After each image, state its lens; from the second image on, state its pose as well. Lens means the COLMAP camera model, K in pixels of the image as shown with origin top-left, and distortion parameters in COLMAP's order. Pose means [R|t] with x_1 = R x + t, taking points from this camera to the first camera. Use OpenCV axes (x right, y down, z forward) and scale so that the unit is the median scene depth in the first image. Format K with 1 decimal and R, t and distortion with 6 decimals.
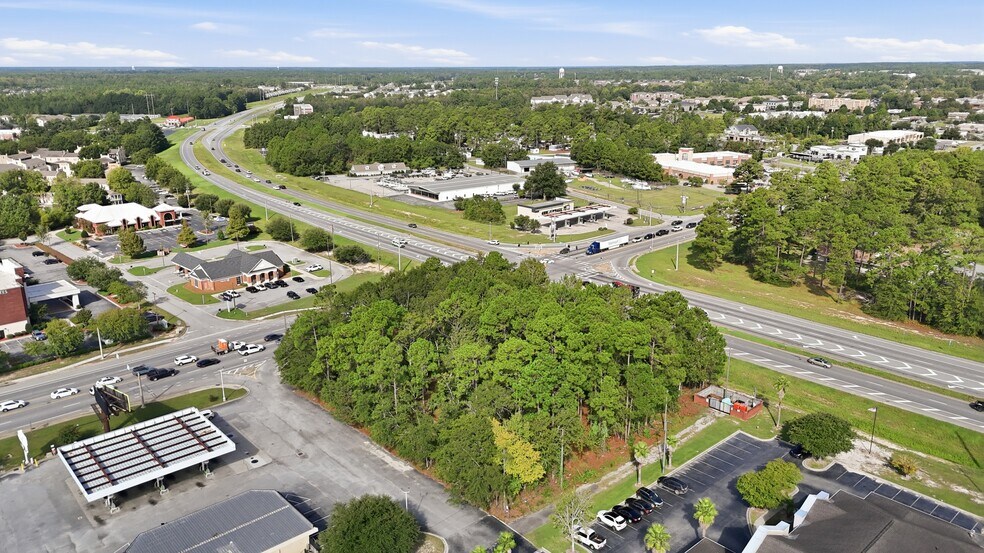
lens RADIAL K [[720.8, 0, 489.2], [0, 720.8, 278.0], [0, 0, 1]] dist [0.070901, -0.064846]
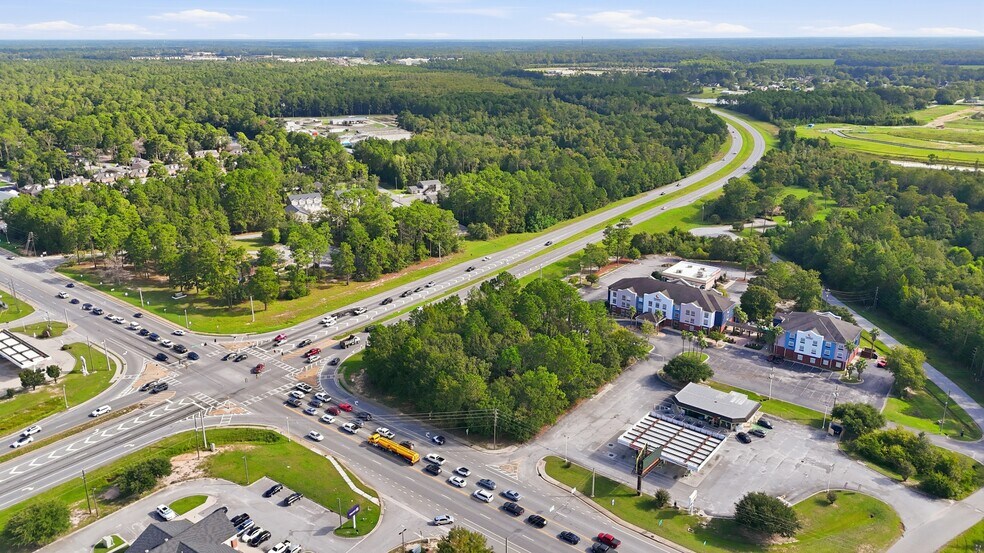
lens RADIAL K [[720.8, 0, 491.3], [0, 720.8, 278.4], [0, 0, 1]] dist [0.070901, -0.064846]
pose [[-0.176499, -0.305647, 0.935643, -0.929179], [0.281100, 0.895327, 0.345503, -0.386698], [-0.943308, 0.323990, -0.072107, 0.720665]]
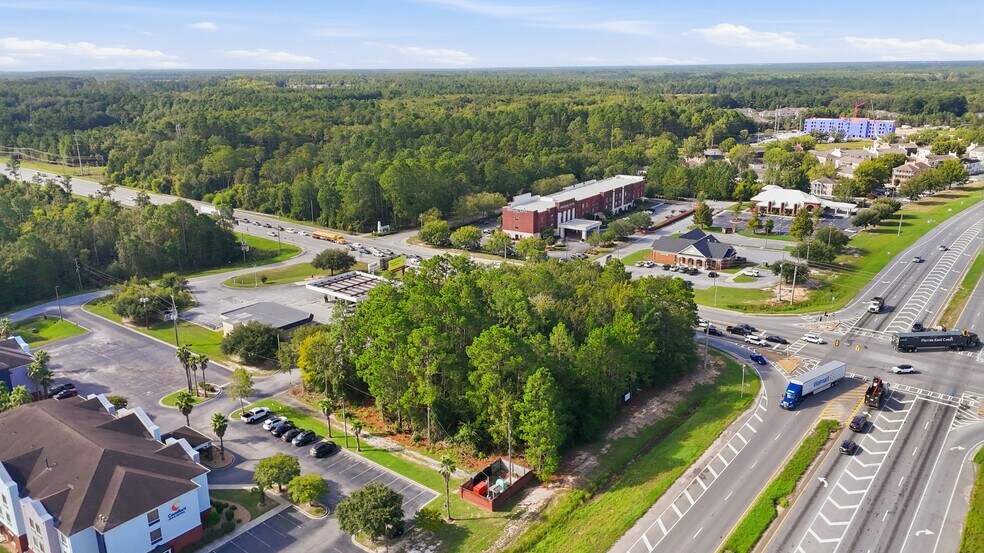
lens RADIAL K [[720.8, 0, 489.5], [0, 720.8, 277.0], [0, 0, 1]] dist [0.070901, -0.064846]
pose [[0.162363, 0.279549, -0.946304, 0.648116], [-0.269286, 0.935178, 0.230059, -0.144671], [0.949275, 0.217474, 0.227117, 0.477044]]
